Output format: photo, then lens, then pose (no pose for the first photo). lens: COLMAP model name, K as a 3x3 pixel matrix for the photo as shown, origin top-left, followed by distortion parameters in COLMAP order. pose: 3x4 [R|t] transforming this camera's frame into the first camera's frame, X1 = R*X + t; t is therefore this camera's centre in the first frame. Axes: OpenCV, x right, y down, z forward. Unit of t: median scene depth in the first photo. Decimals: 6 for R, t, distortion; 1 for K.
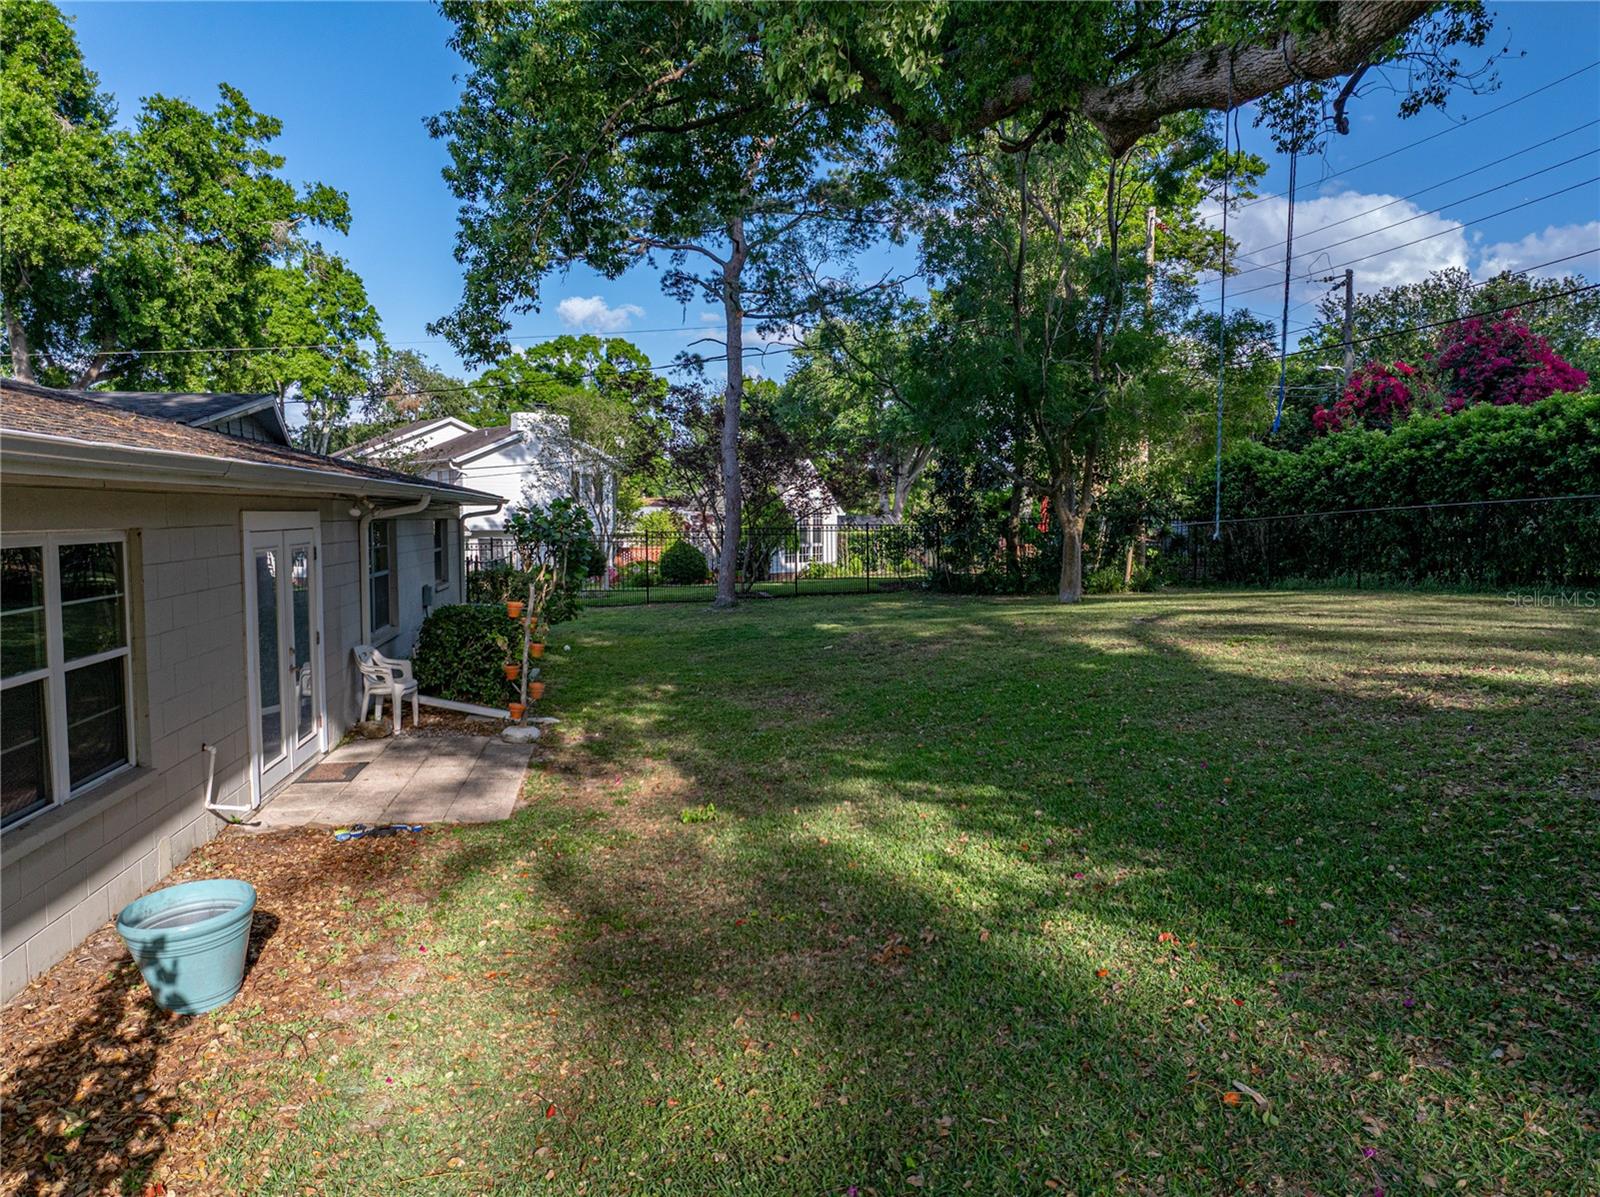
lens RADIAL K [[1128.3, 0, 802.3], [0, 1128.3, 589.7], [0, 0, 1]] dist [-0.020934, 0.009876]
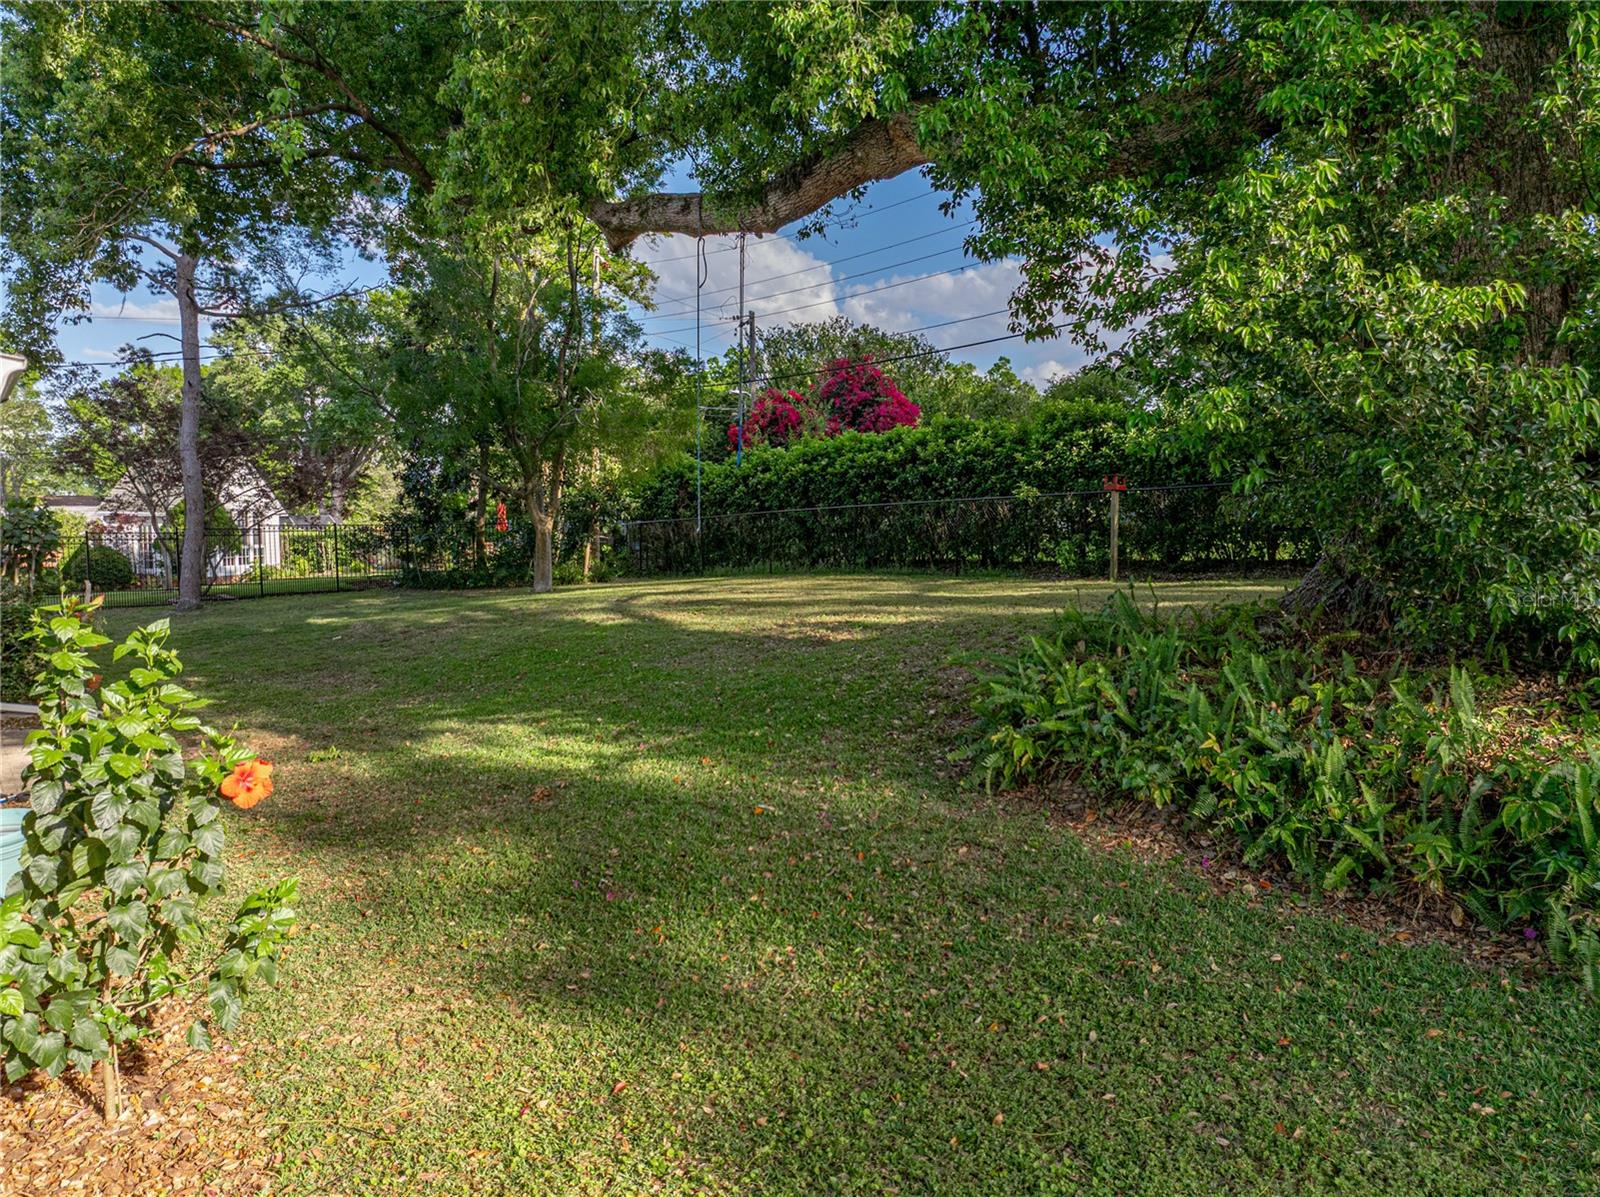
lens RADIAL K [[1110.7, 0, 796.5], [0, 1110.7, 581.6], [0, 0, 1]] dist [-0.031381, 0.007157]
pose [[0.880410, -0.026748, 0.473459, -0.056110], [0.029844, 0.999554, 0.000974, 0.006052], [-0.473274, 0.013272, 0.880815, -0.089942]]
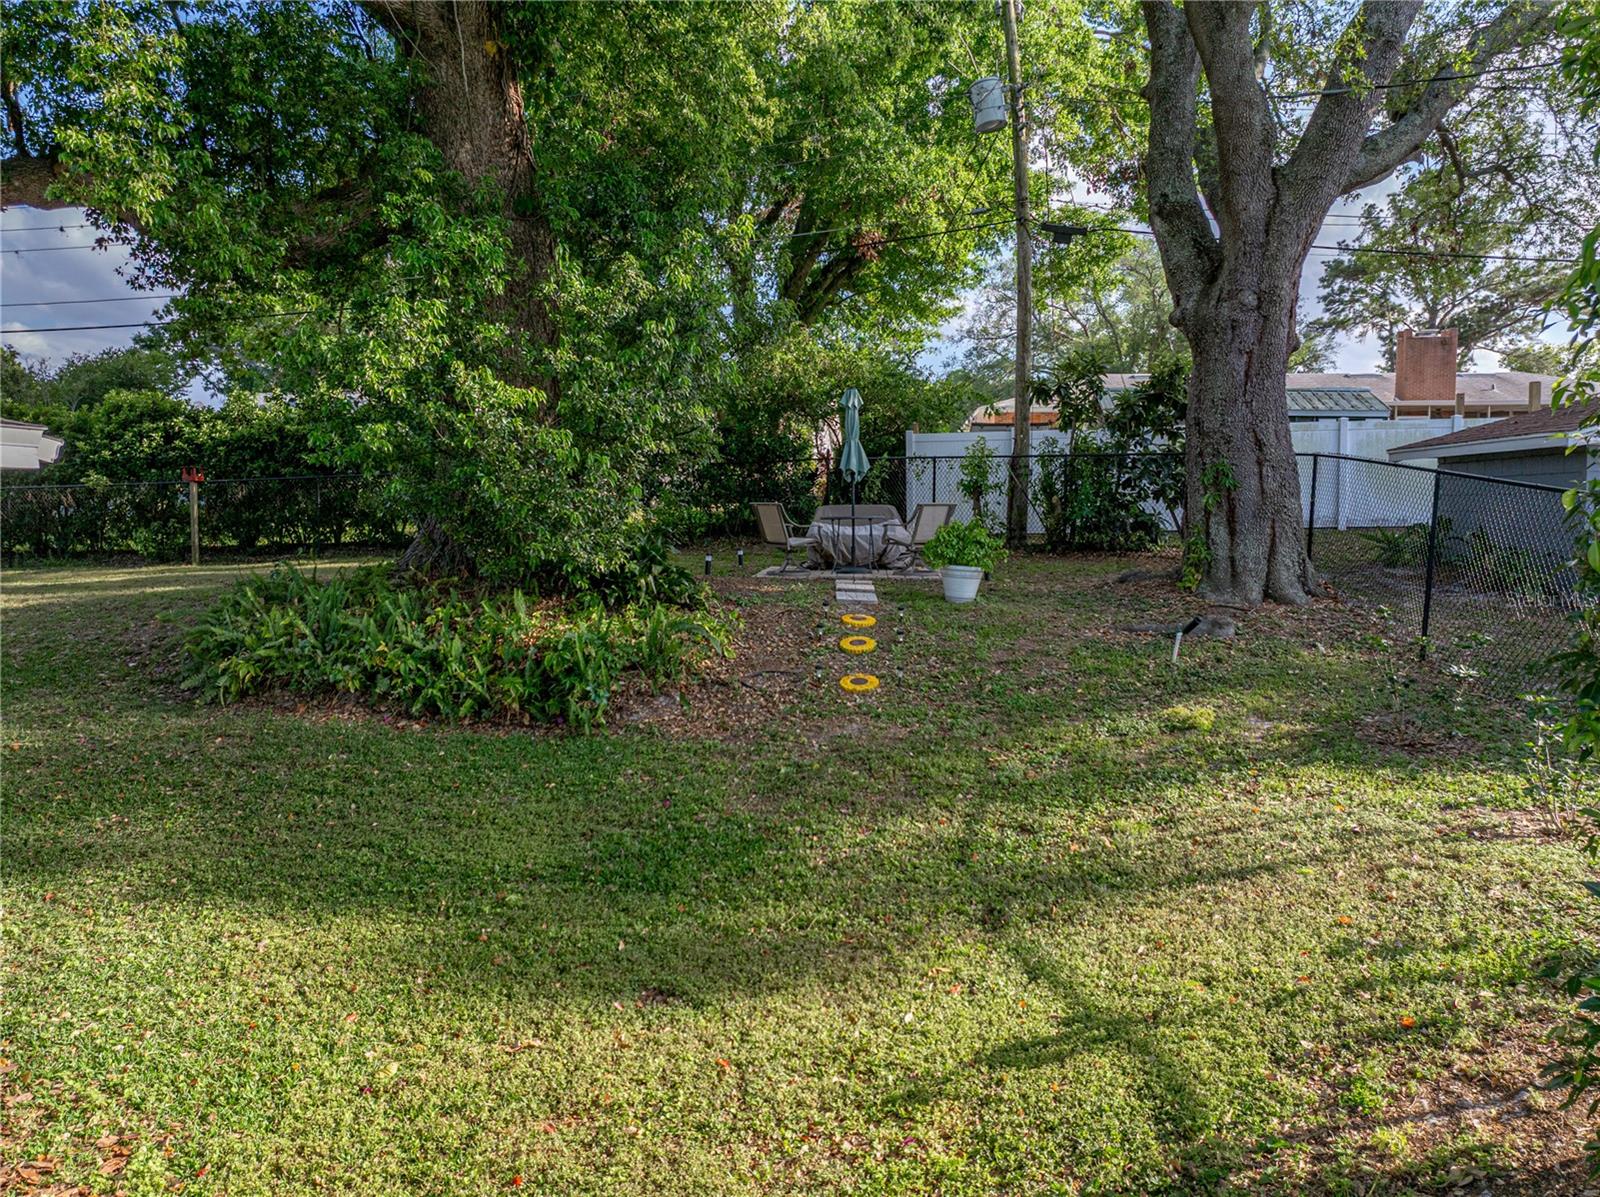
lens RADIAL K [[1128.3, 0, 802.3], [0, 1128.3, 589.7], [0, 0, 1]] dist [-0.020934, 0.009876]
pose [[0.234031, -0.068701, 0.969799, -0.182397], [0.059332, 0.996650, 0.056285, 0.009906], [-0.970417, 0.044367, 0.237324, -0.144843]]
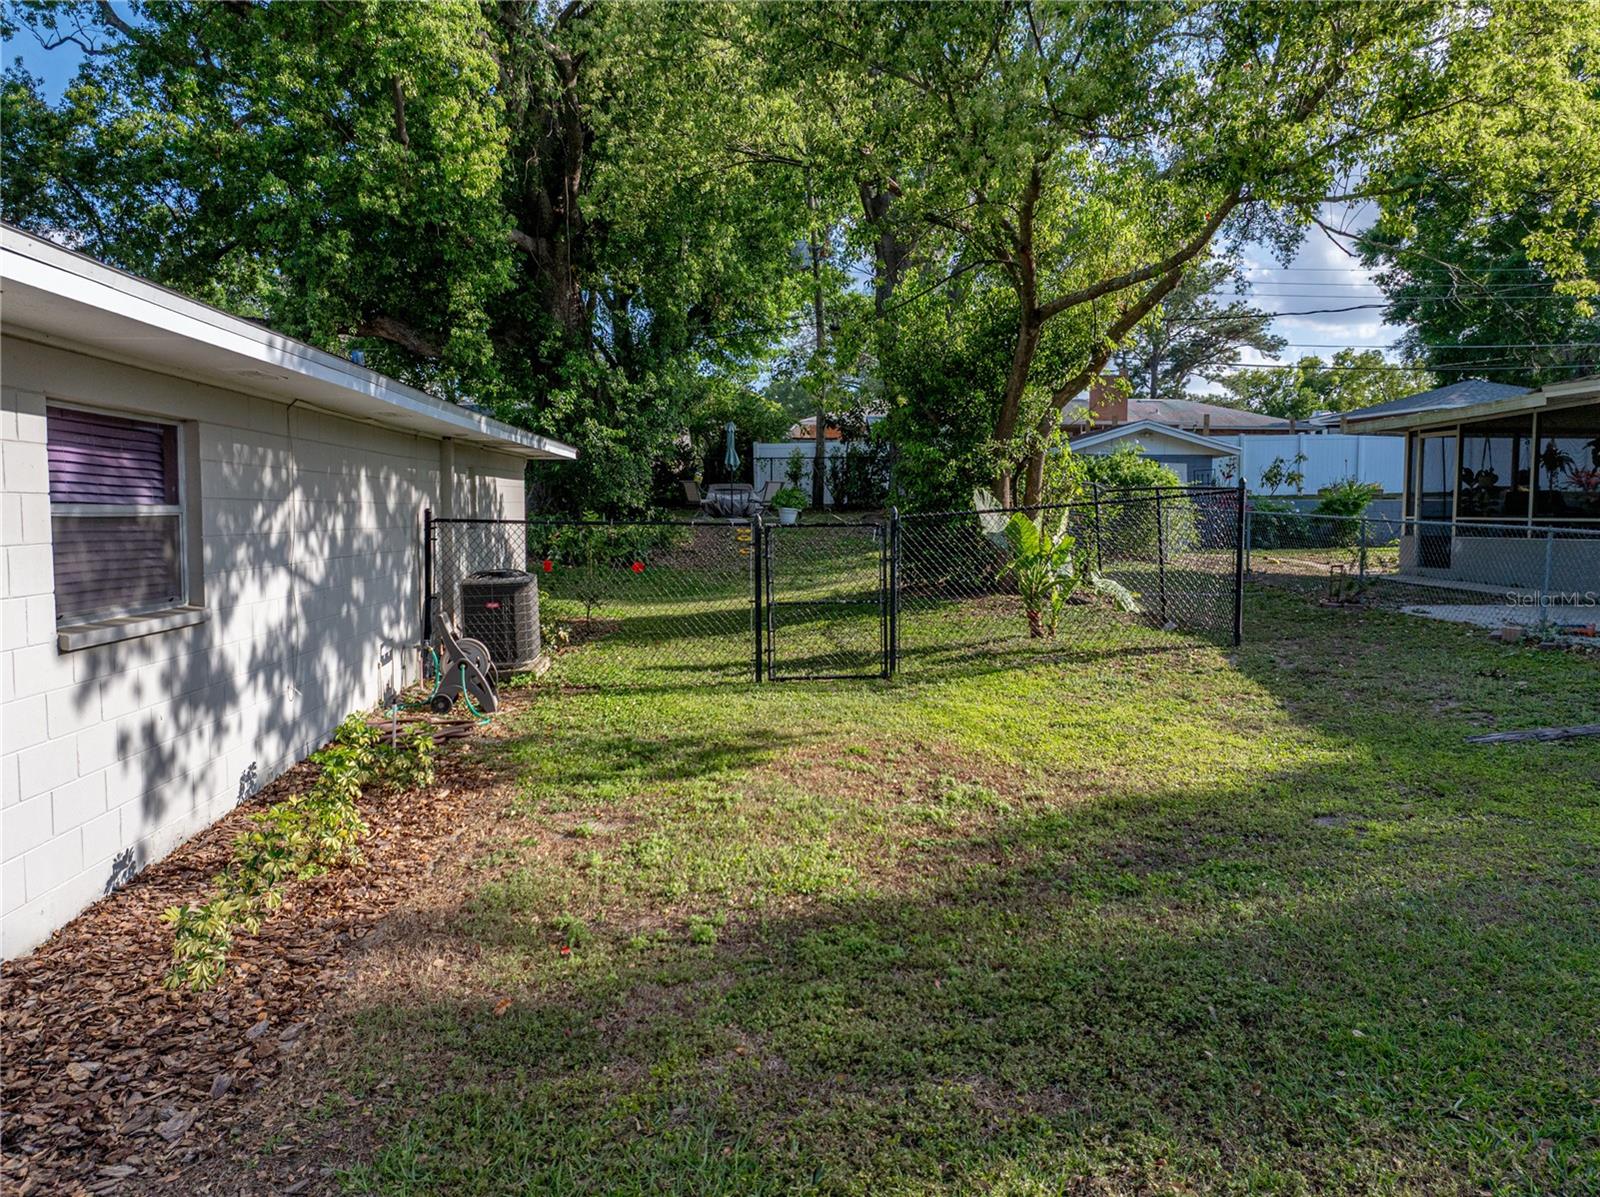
lens RADIAL K [[1128.3, 0, 802.3], [0, 1128.3, 589.7], [0, 0, 1]] dist [-0.020934, 0.009876]
pose [[0.079582, -0.070258, 0.994349, -0.656828], [0.061567, 0.995955, 0.065444, 0.034328], [-0.994925, 0.056011, 0.083586, -0.185804]]
